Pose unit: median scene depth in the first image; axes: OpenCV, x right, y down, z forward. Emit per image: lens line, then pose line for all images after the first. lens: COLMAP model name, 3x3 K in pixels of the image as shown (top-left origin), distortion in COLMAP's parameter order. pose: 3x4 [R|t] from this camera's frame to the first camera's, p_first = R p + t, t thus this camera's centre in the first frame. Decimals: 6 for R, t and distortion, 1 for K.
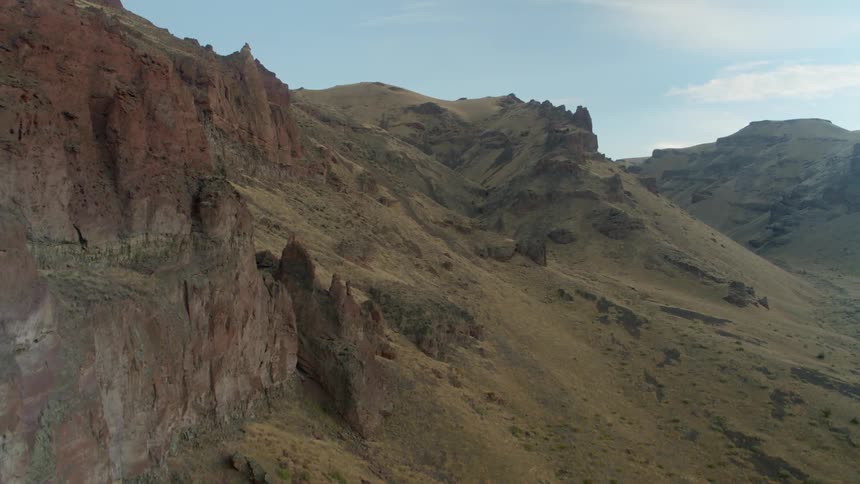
lens RADIAL K [[610.7, 0, 423.5], [0, 610.7, 247.5], [0, 0, 1]] dist [-0.124772, 0.022377]
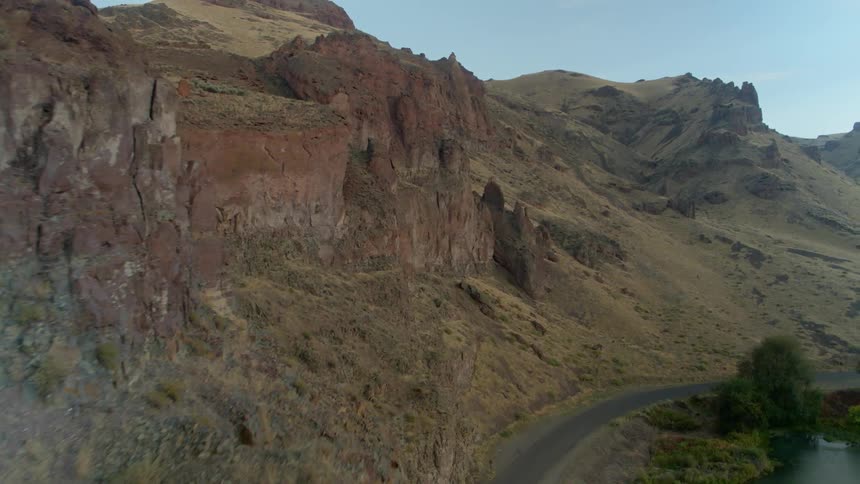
lens RADIAL K [[610.7, 0, 423.5], [0, 610.7, 247.5], [0, 0, 1]] dist [-0.124772, 0.022377]
pose [[0.952913, 0.004885, -0.303204, 0.037846], [0.001308, 0.999795, 0.020219, 0.047989], [0.303240, -0.019664, 0.952711, -0.215546]]
